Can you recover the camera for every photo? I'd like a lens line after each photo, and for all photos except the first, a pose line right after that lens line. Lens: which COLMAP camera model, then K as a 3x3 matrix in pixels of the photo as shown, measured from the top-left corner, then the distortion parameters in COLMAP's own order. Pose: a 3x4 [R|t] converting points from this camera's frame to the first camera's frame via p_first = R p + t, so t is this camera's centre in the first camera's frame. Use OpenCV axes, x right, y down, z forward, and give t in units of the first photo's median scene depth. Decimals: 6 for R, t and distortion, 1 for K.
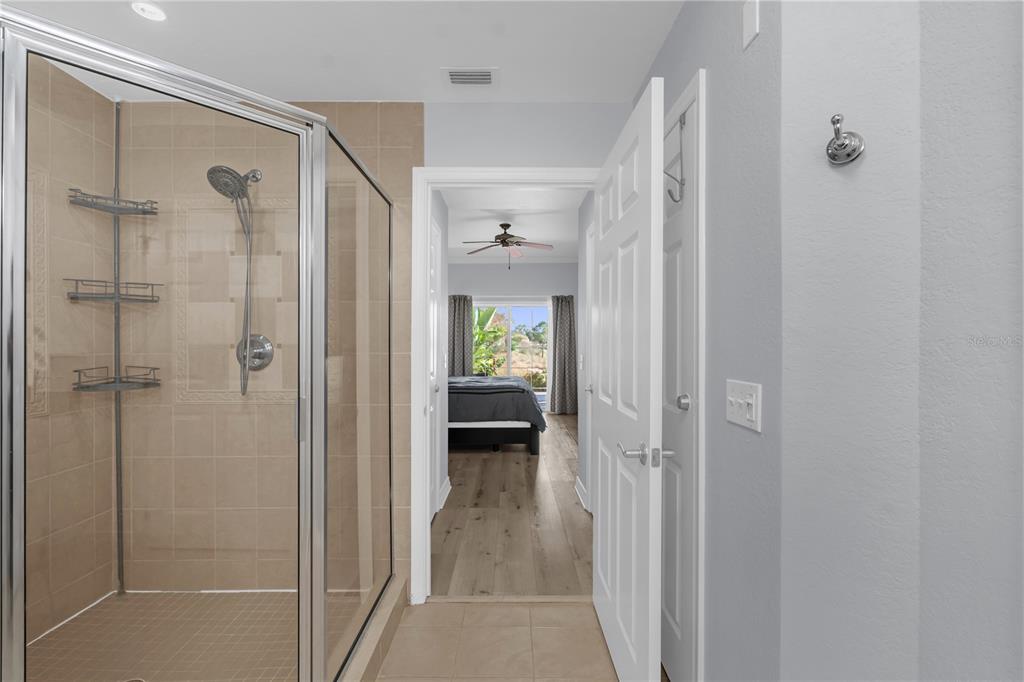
lens RADIAL K [[459.9, 0, 511.3], [0, 459.9, 343.4], [0, 0, 1]] dist [0.001353, 0.000483]
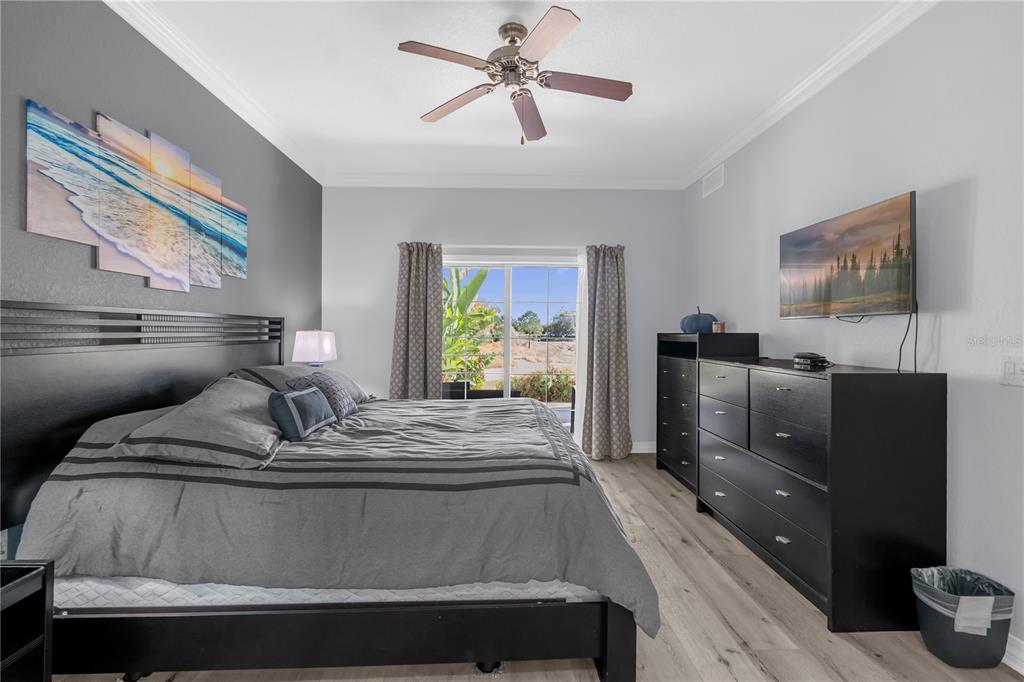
lens RADIAL K [[459.9, 0, 514.6], [0, 459.9, 336.1], [0, 0, 1]] dist [0.001353, 0.000483]
pose [[0.999178, 0.006078, 0.040079, -0.013726], [-0.006257, 0.999971, 0.004335, 0.002541], [-0.040052, -0.004582, 0.999187, 0.315809]]
